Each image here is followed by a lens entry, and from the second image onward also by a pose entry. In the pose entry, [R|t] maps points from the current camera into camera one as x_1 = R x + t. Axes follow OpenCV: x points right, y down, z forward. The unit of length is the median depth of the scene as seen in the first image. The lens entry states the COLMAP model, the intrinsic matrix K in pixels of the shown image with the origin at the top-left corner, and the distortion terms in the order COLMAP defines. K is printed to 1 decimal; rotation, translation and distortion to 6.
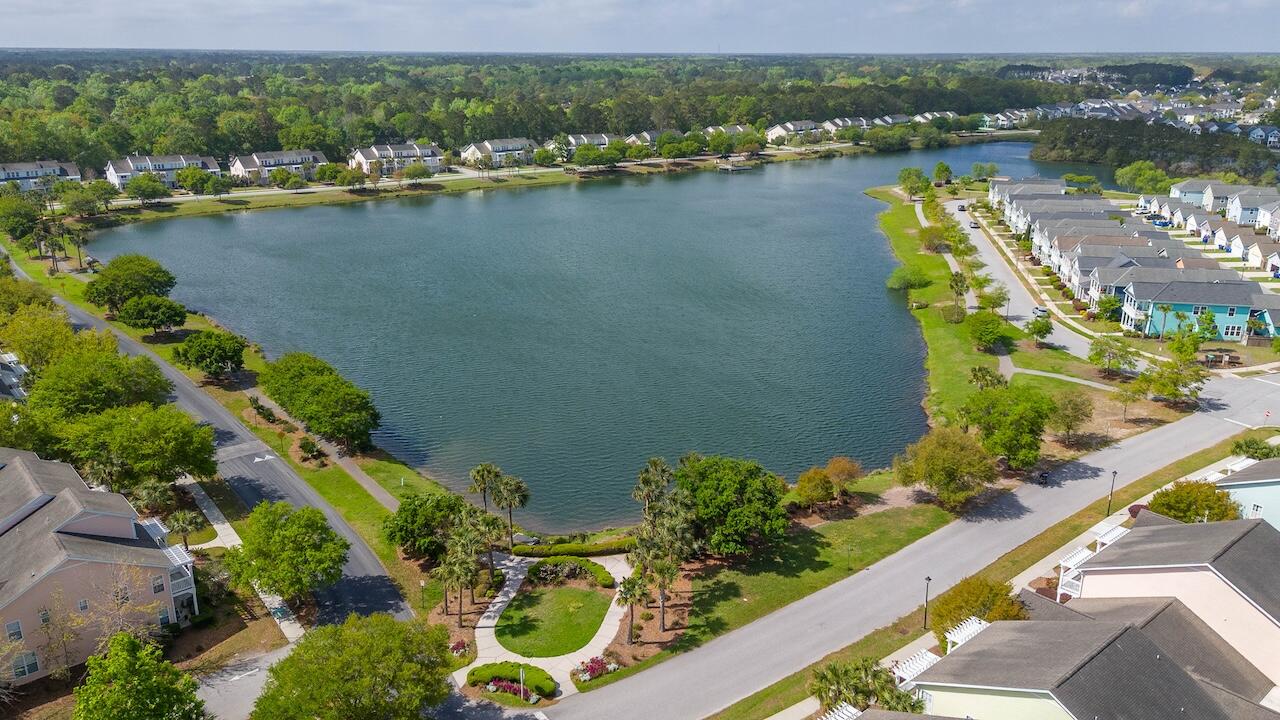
lens RADIAL K [[948.9, 0, 642.6], [0, 948.9, 353.0], [0, 0, 1]] dist [0.081745, -0.090642]
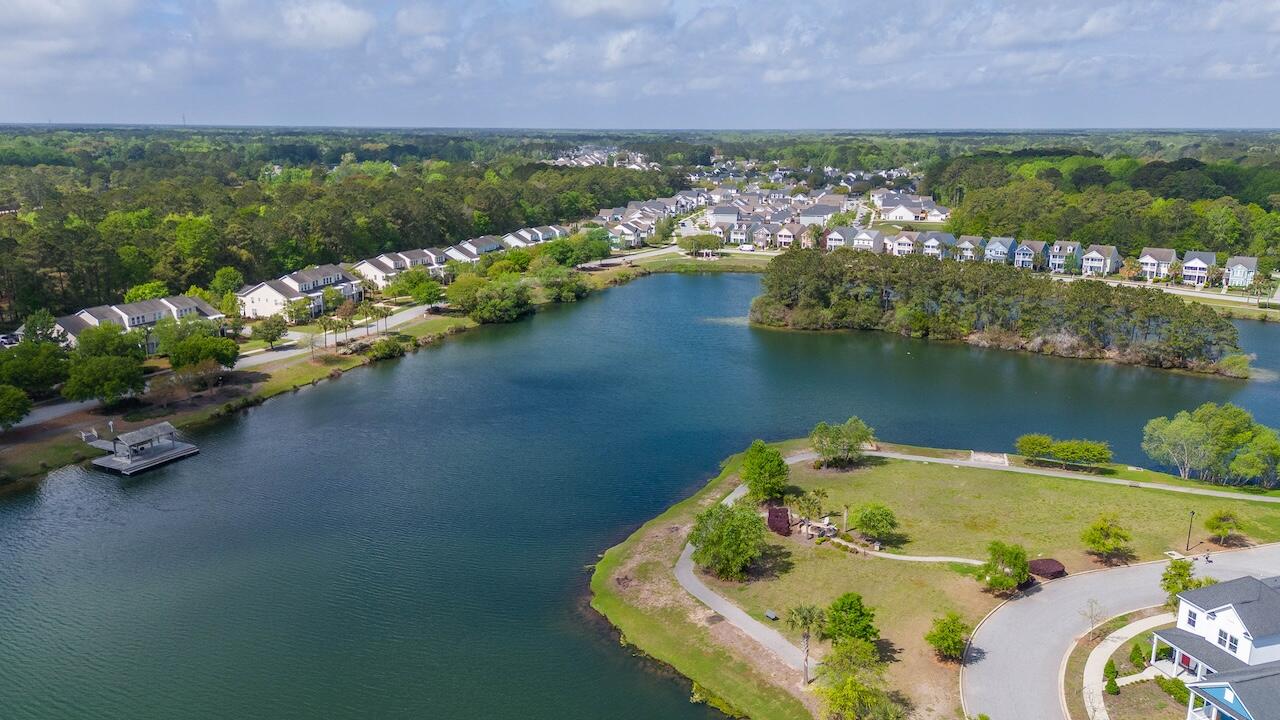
lens RADIAL K [[948.9, 0, 642.6], [0, 948.9, 353.0], [0, 0, 1]] dist [0.081745, -0.090642]
pose [[0.875530, -0.113729, 0.469588, 0.076786], [0.147646, 0.988388, -0.035905, -0.155346], [-0.460052, 0.100768, 0.882155, 0.484626]]
